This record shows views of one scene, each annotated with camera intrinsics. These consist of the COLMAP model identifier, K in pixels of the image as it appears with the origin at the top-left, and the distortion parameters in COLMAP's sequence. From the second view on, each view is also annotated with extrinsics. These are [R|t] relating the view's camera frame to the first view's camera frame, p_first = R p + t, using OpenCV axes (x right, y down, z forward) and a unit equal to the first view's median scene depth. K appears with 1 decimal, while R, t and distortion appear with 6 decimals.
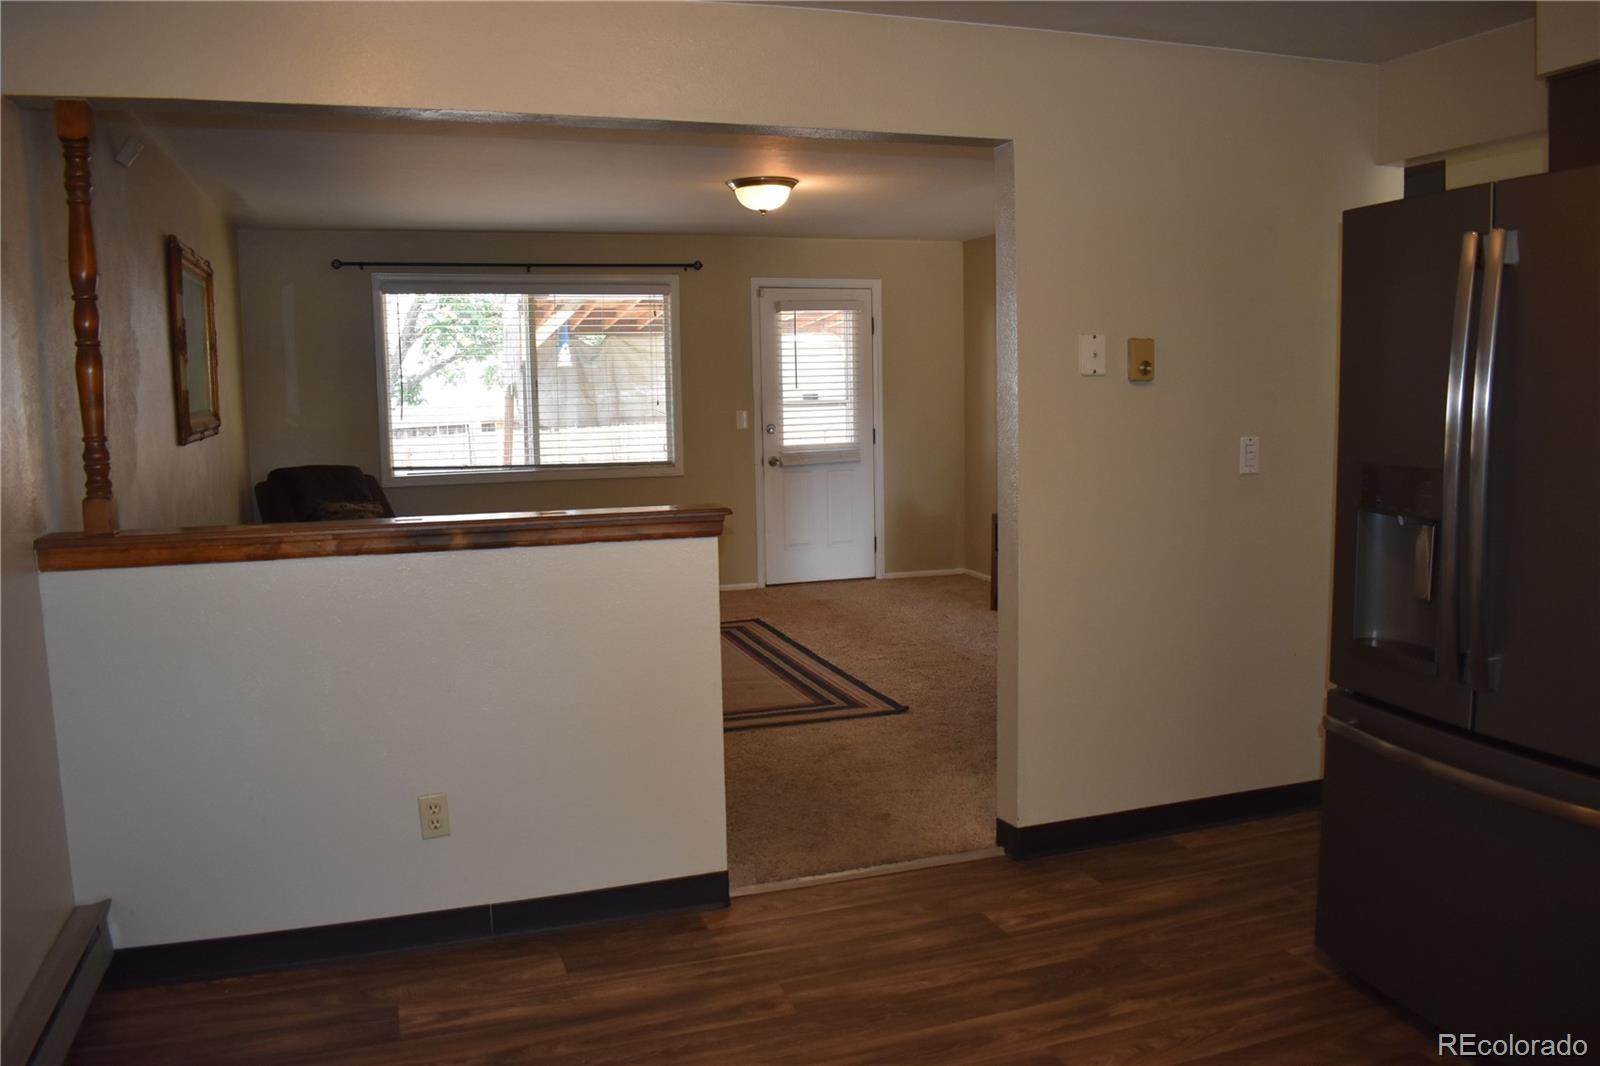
lens RADIAL K [[1243.2, 0, 804.3], [0, 1243.2, 531.2], [0, 0, 1]] dist [-0.094095, 0.016562]
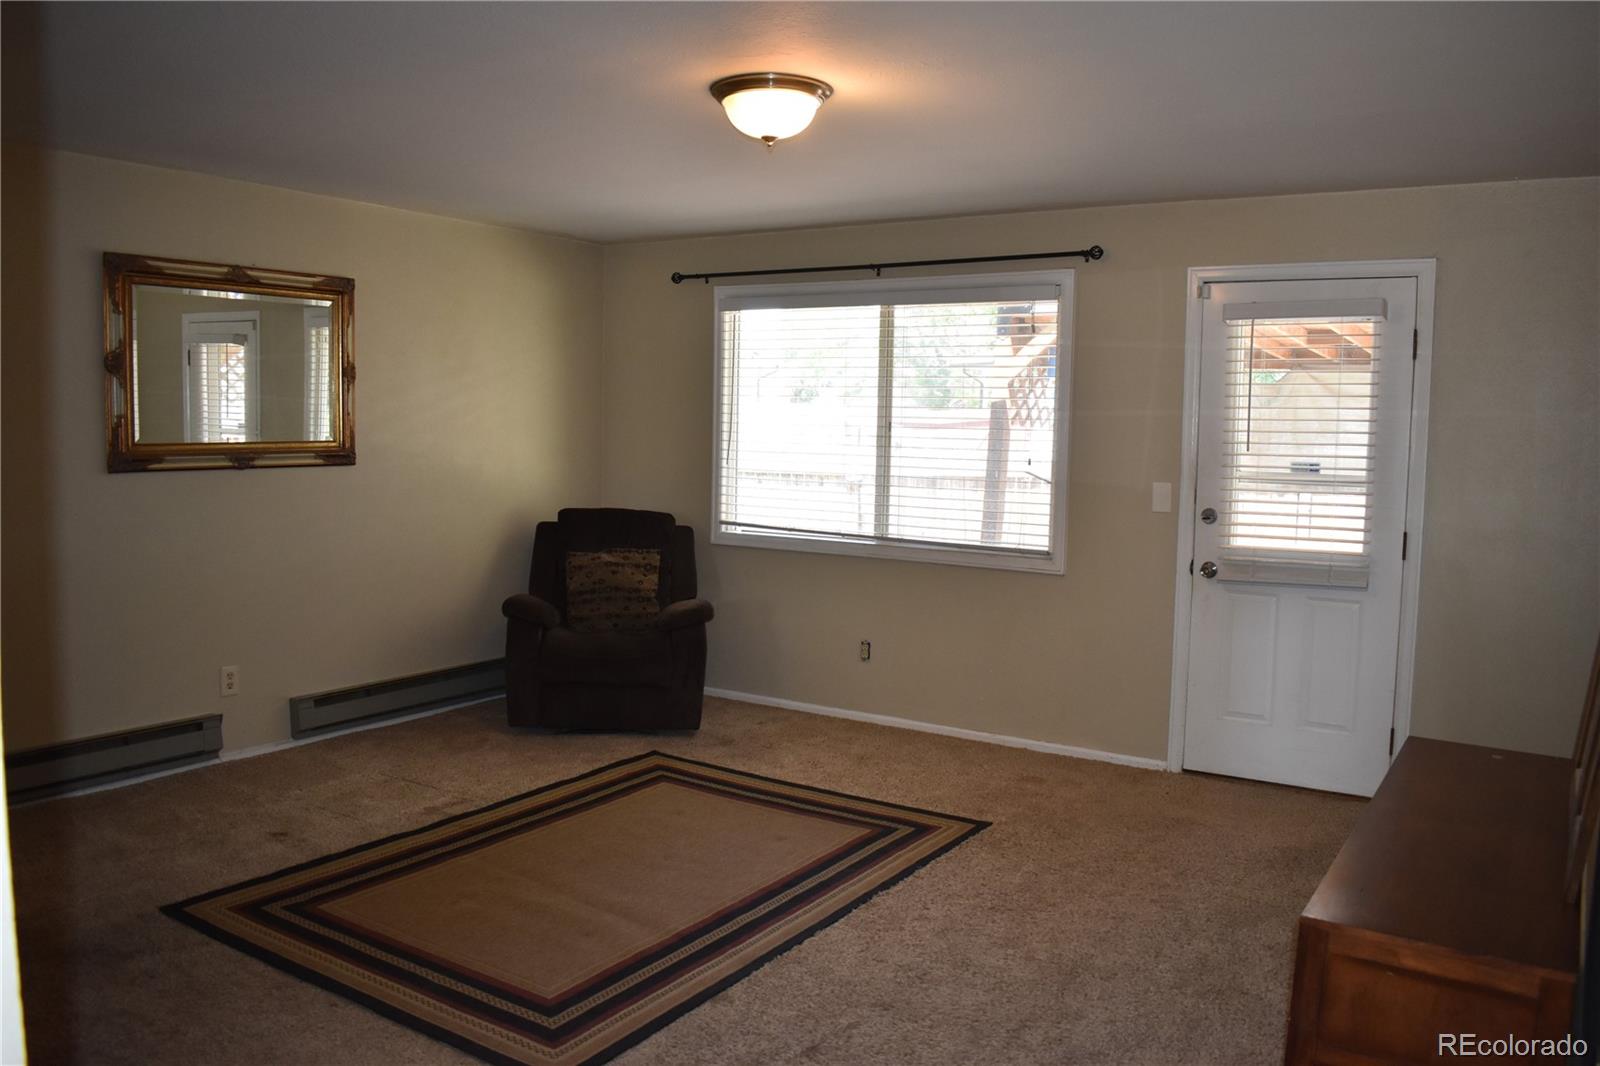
lens RADIAL K [[1243.2, 0, 798.9], [0, 1243.2, 536.3], [0, 0, 1]] dist [-0.094095, 0.016562]
pose [[0.617115, 0.098772, -0.780649, 0.328659], [-0.123611, 0.991942, 0.027789, -0.066797], [0.777103, 0.079348, 0.624351, 0.488193]]
